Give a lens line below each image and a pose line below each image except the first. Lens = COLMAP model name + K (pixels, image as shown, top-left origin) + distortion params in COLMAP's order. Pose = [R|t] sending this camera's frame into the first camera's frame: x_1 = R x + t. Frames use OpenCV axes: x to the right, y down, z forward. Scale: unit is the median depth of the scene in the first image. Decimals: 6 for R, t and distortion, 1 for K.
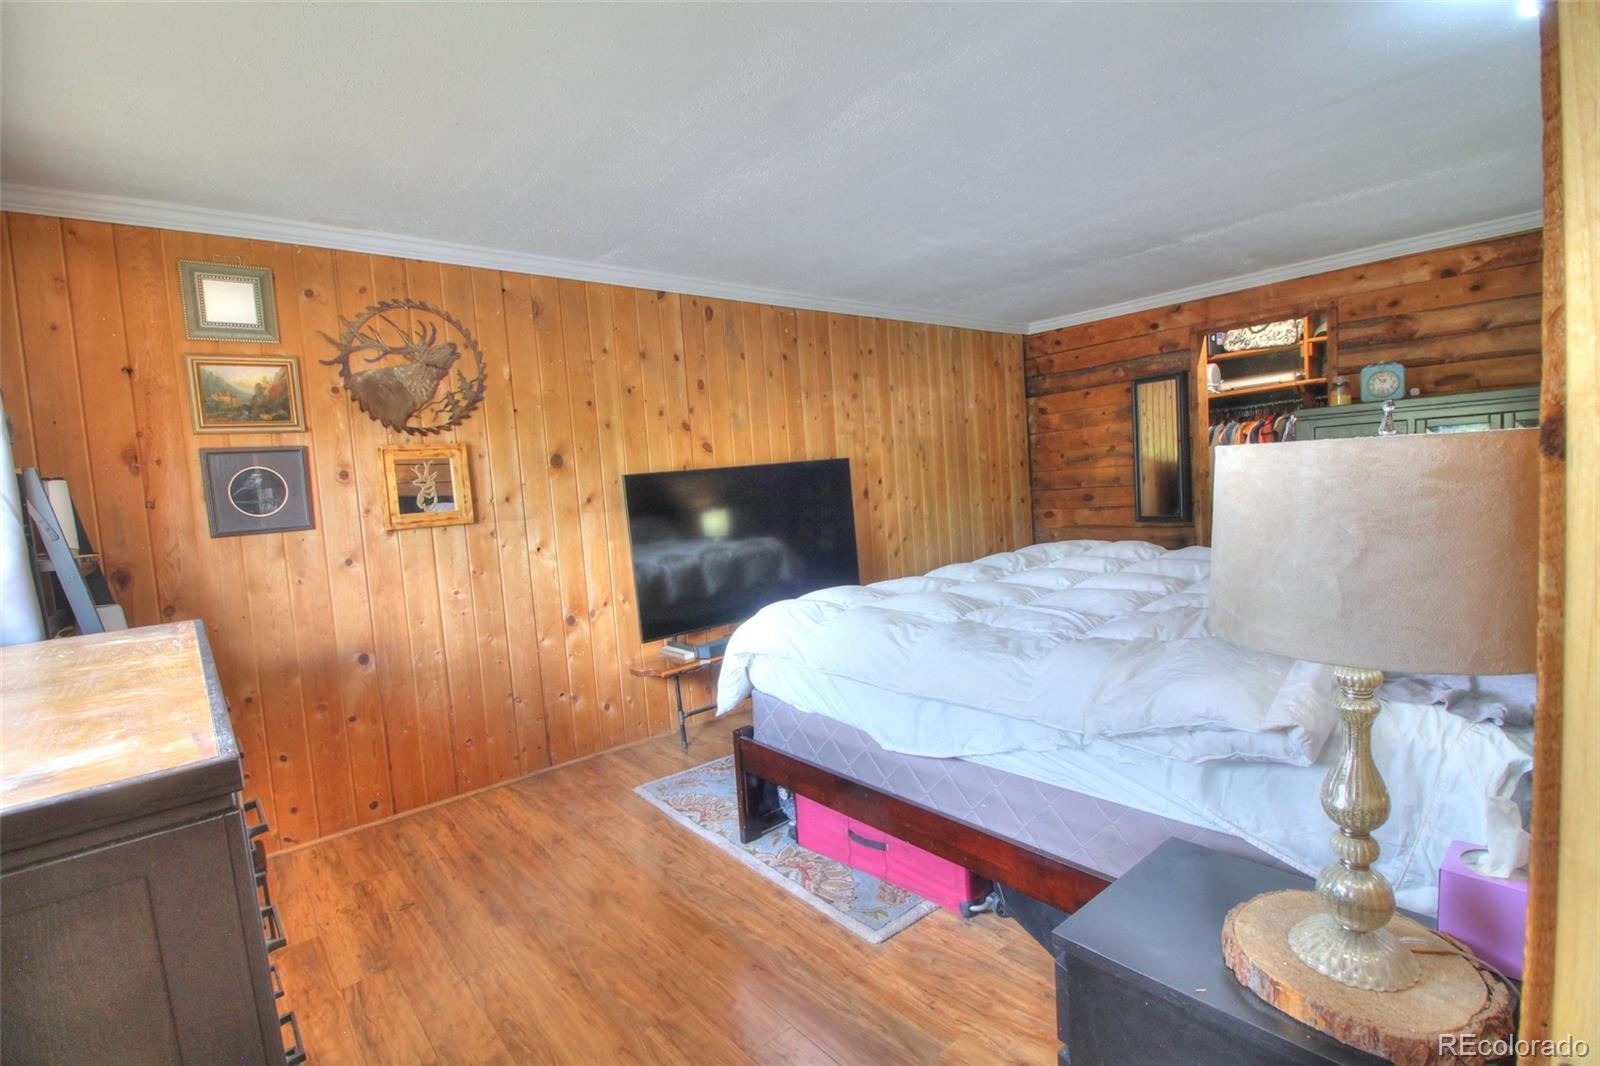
lens RADIAL K [[749.4, 0, 806.7], [0, 749.4, 534.9], [0, 0, 1]] dist [-0.002105, -0.011101]
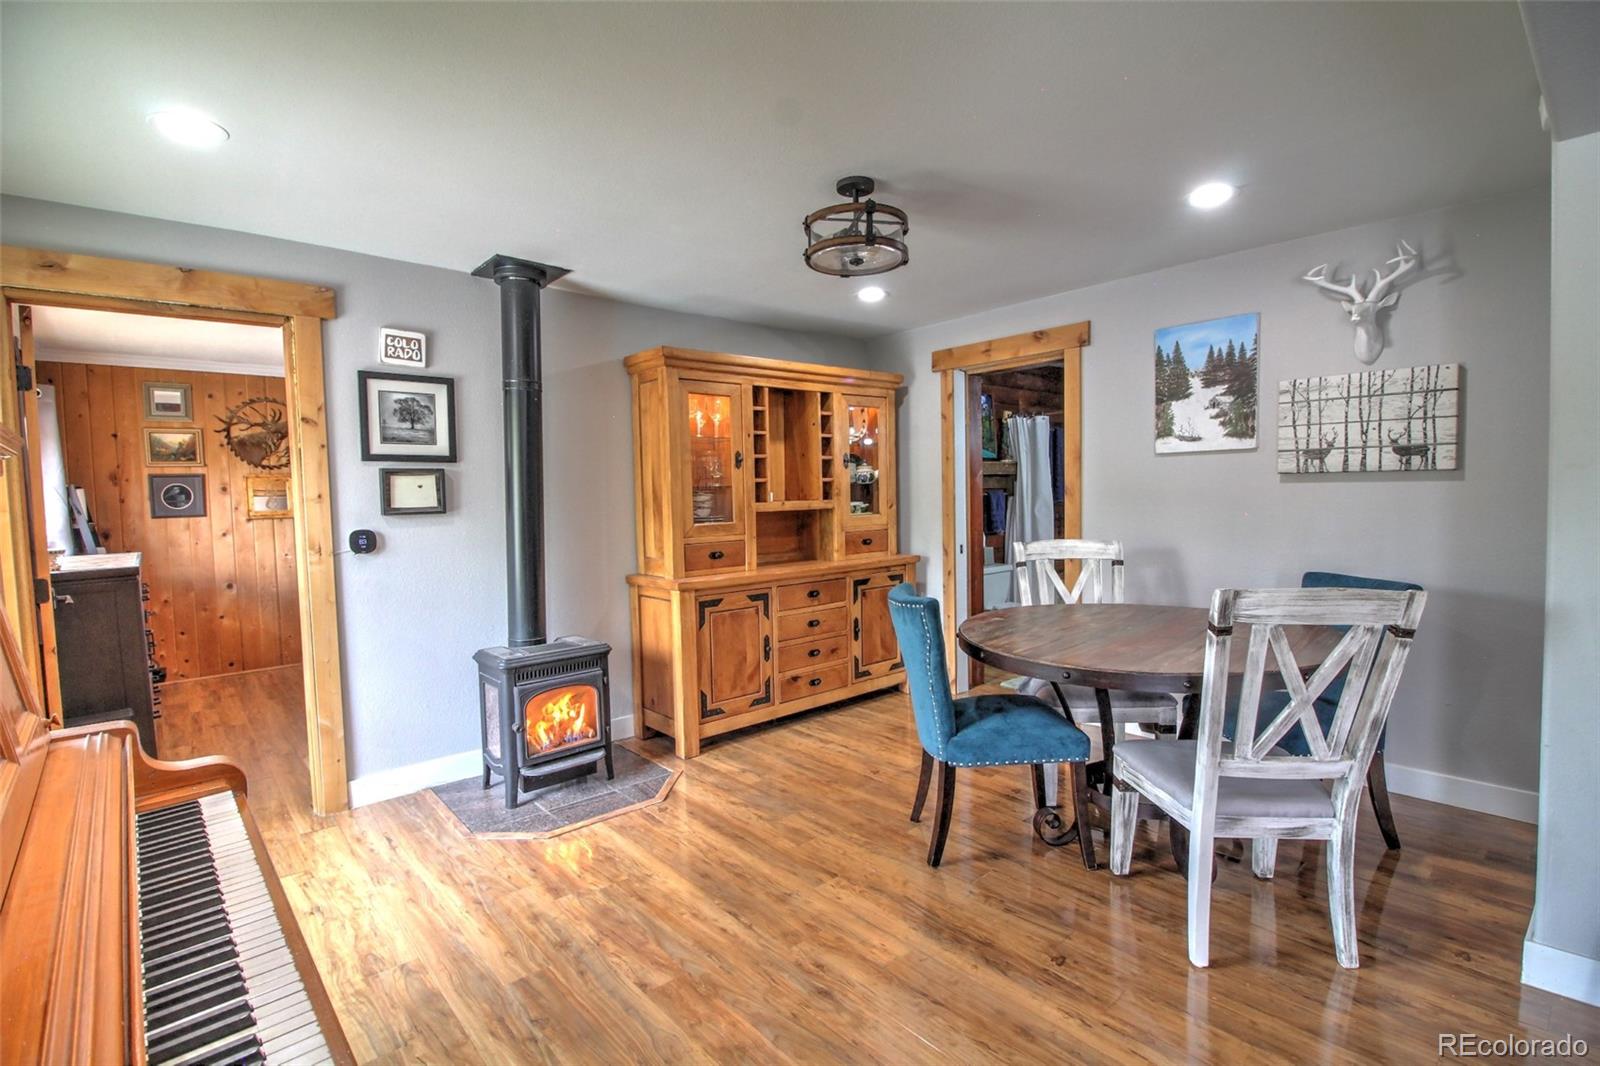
lens RADIAL K [[749.4, 0, 804.5], [0, 749.4, 534.1], [0, 0, 1]] dist [-0.002105, -0.011101]
pose [[0.998990, 0.043828, -0.009938, 0.546405], [-0.044029, 0.998809, -0.021017, 0.006030], [0.009005, 0.021433, 0.999730, -0.549269]]
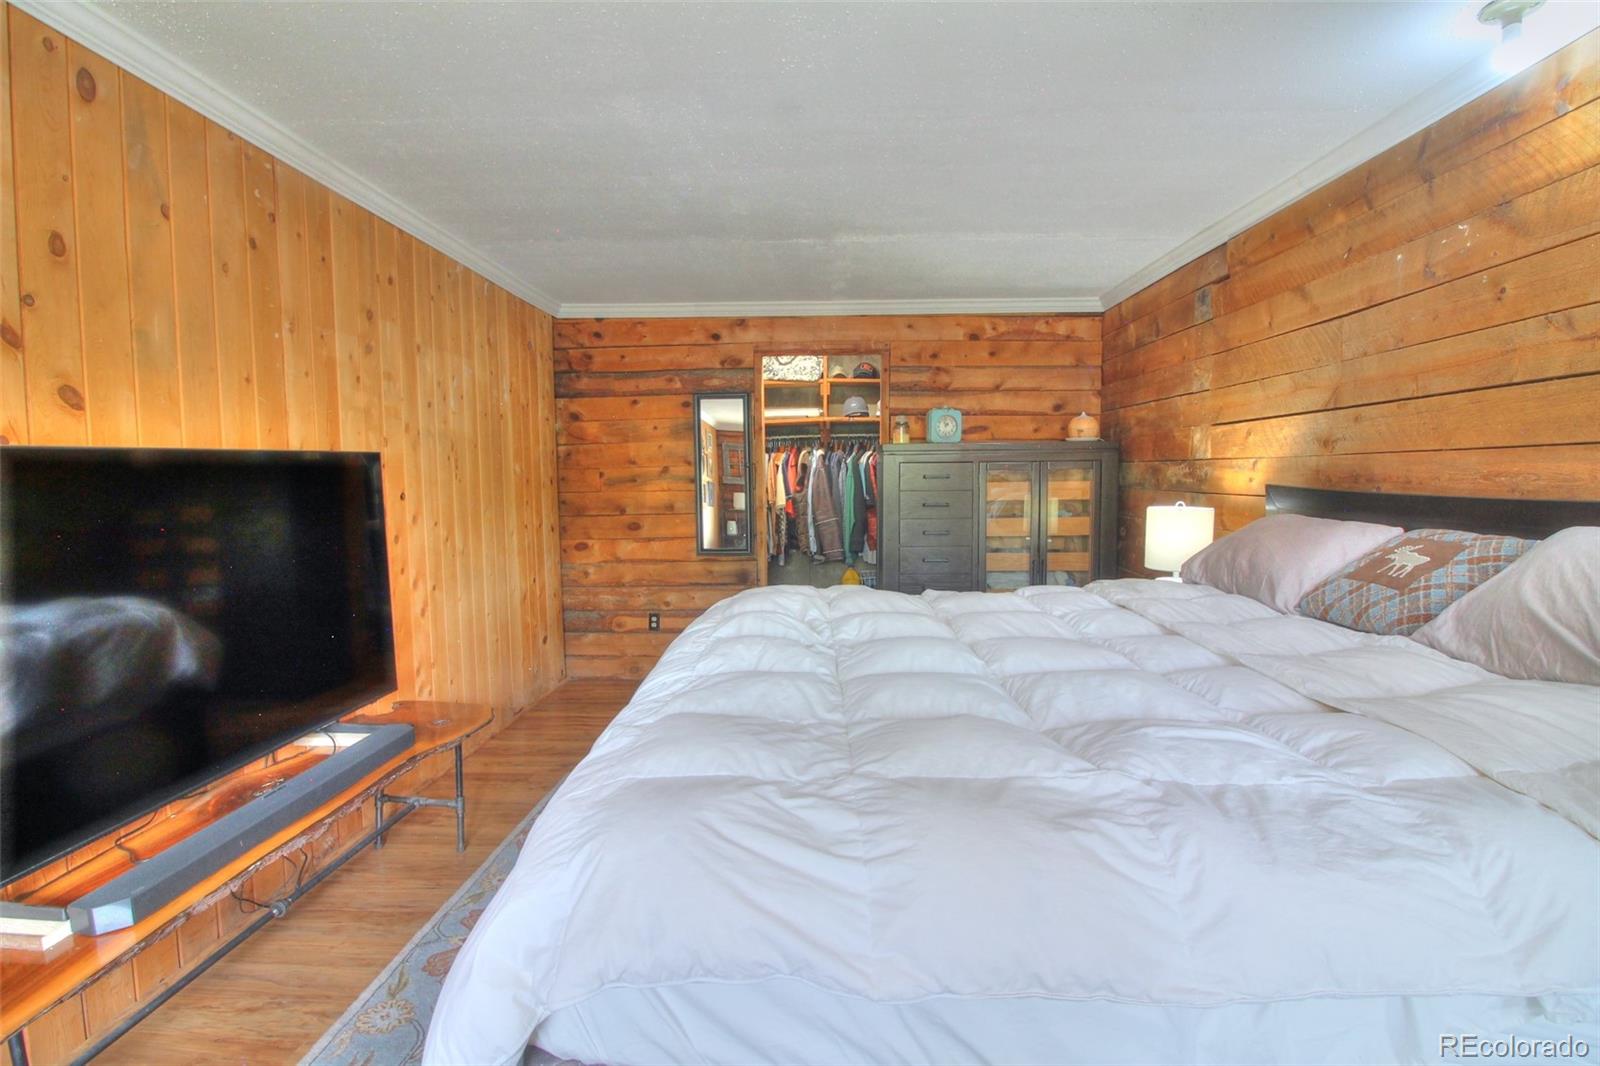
lens RADIAL K [[749.4, 0, 806.7], [0, 749.4, 535.3], [0, 0, 1]] dist [-0.002105, -0.011101]
pose [[0.666609, 0.006223, 0.745381, -0.142541], [0.018802, 0.999507, -0.025160, -0.018885], [-0.745170, 0.030786, 0.666163, 0.364059]]
